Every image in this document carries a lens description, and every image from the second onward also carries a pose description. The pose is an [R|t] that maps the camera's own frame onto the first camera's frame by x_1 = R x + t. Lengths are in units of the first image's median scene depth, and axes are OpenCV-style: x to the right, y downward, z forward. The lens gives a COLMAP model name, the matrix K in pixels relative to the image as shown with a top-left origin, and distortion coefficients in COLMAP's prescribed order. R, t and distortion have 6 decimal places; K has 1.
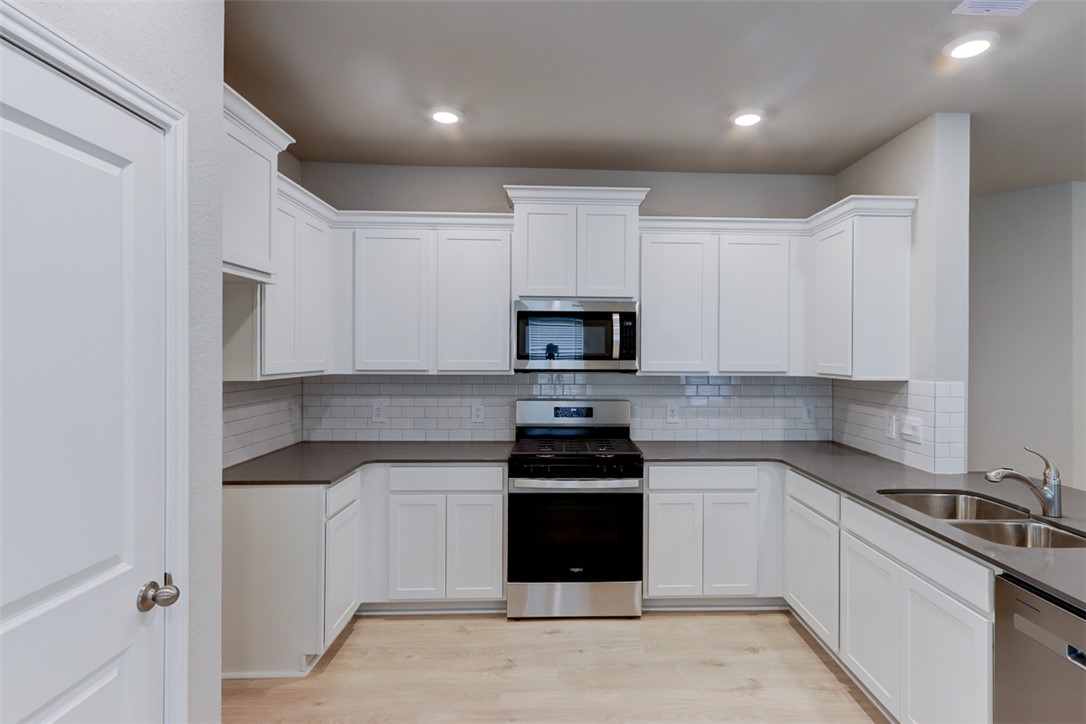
lens RADIAL K [[560.7, 0, 580.6], [0, 560.7, 353.1], [0, 0, 1]] dist [0.012840, -0.001026]
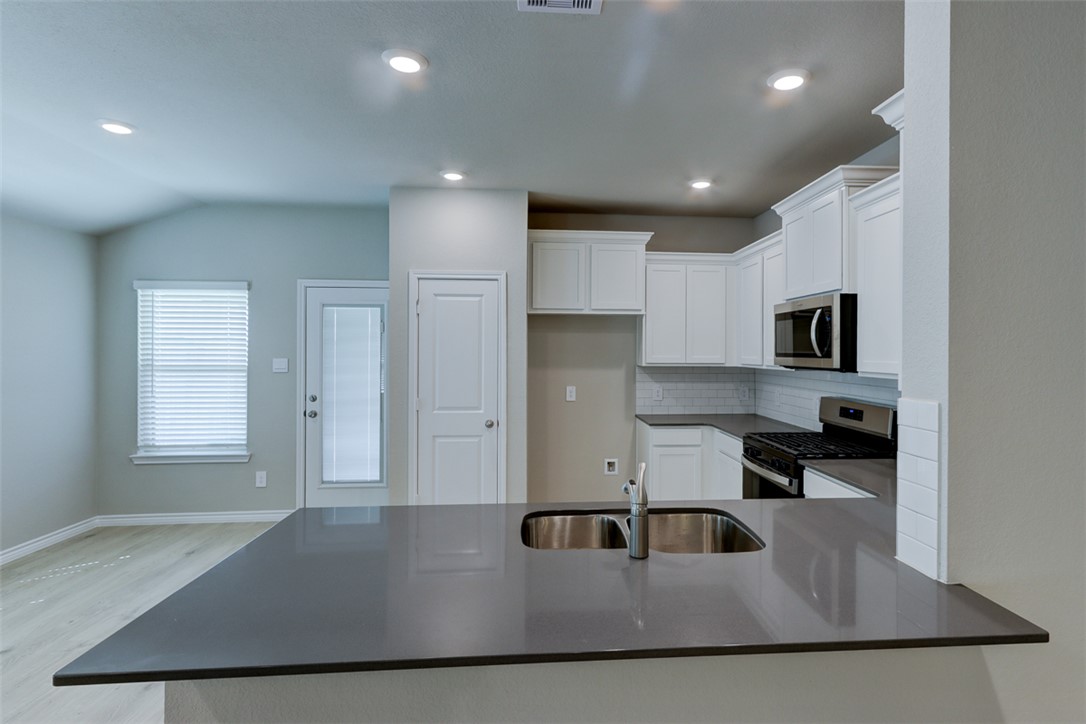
lens RADIAL K [[560.7, 0, 581.5], [0, 560.7, 352.6], [0, 0, 1]] dist [0.012840, -0.001026]
pose [[0.035571, -0.002652, -0.999364, 1.017417], [-0.004796, 0.999985, -0.002825, 0.008191], [0.999356, 0.004894, 0.035558, 0.569036]]
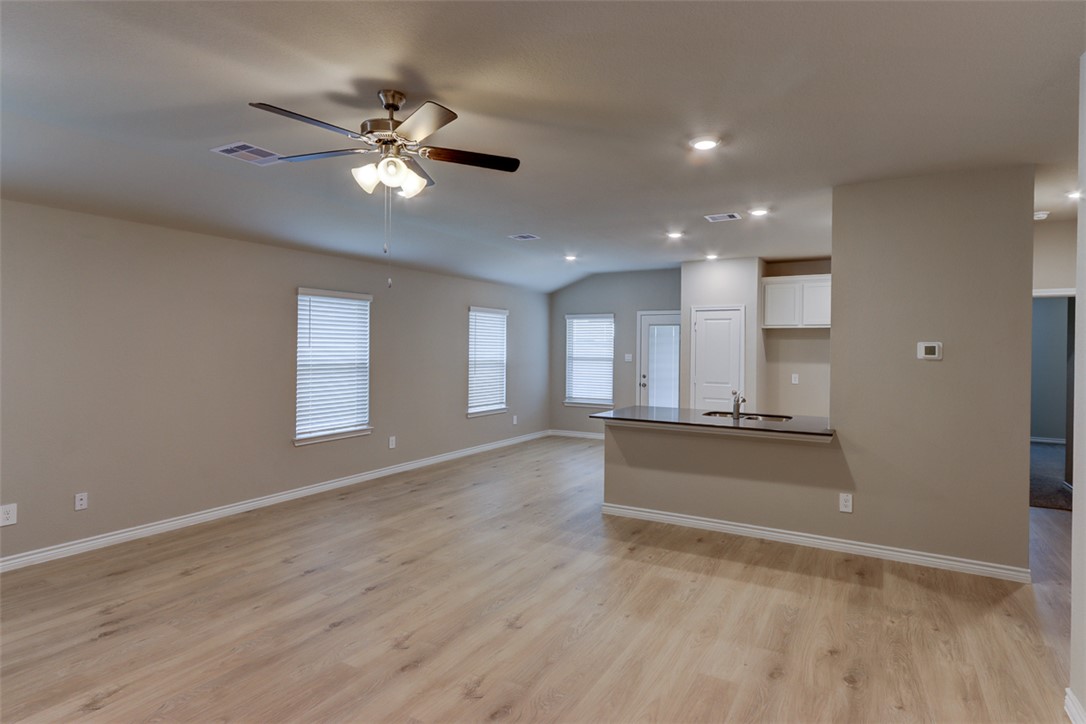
lens RADIAL K [[560.7, 0, 588.8], [0, 560.7, 347.9], [0, 0, 1]] dist [0.012840, -0.001026]
pose [[-0.499734, -0.015358, -0.866043, 1.974606], [-0.015354, 0.999843, -0.008871, 0.019483], [0.866043, 0.008864, -0.499891, 1.028547]]
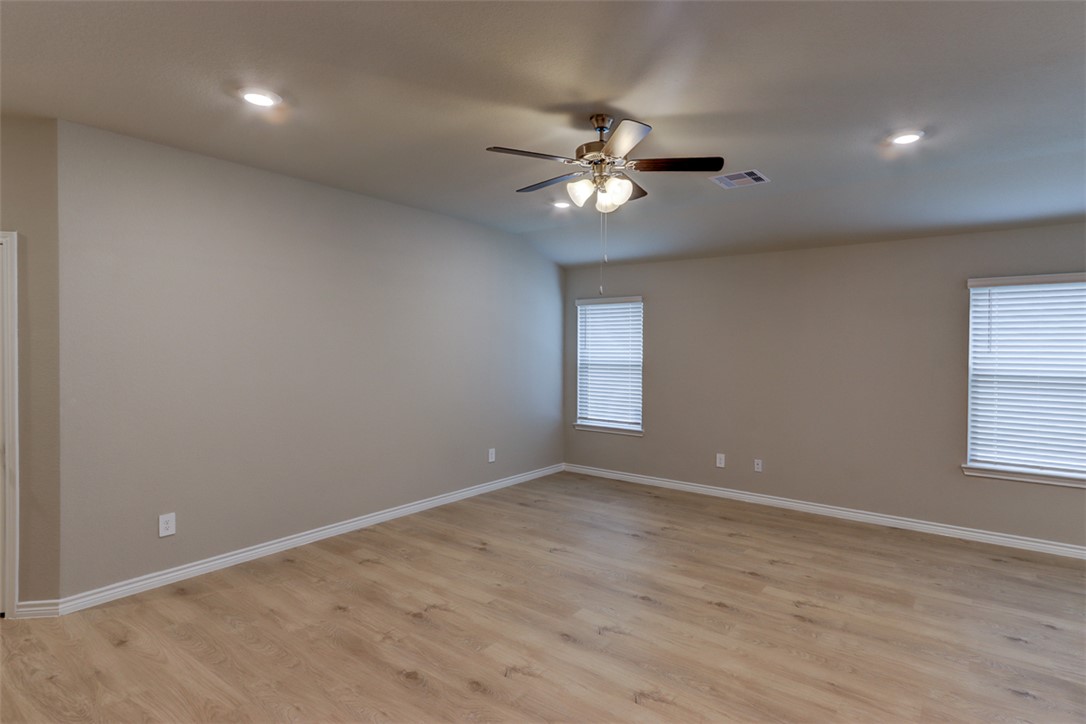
lens RADIAL K [[560.7, 0, 573.2], [0, 560.7, 357.4], [0, 0, 1]] dist [0.012840, -0.001026]
pose [[-0.781991, -0.025082, 0.622785, 0.869017], [-0.012822, 0.999626, 0.024160, 0.005713], [-0.623158, 0.010908, -0.782020, 1.094596]]
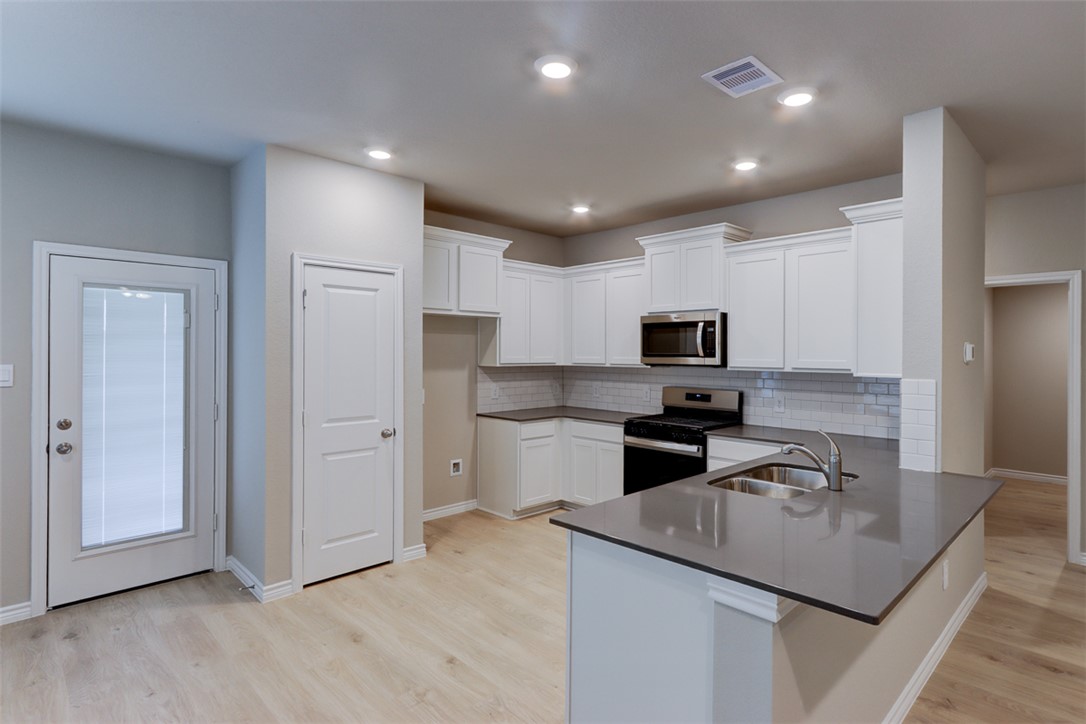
lens RADIAL K [[560.7, 0, 582.0], [0, 560.7, 353.2], [0, 0, 1]] dist [0.012840, -0.001026]
pose [[0.686074, -0.001671, -0.727530, 0.840096], [-0.000736, 0.999995, -0.002991, 0.006425], [0.727532, 0.002587, 0.686069, -0.111194]]
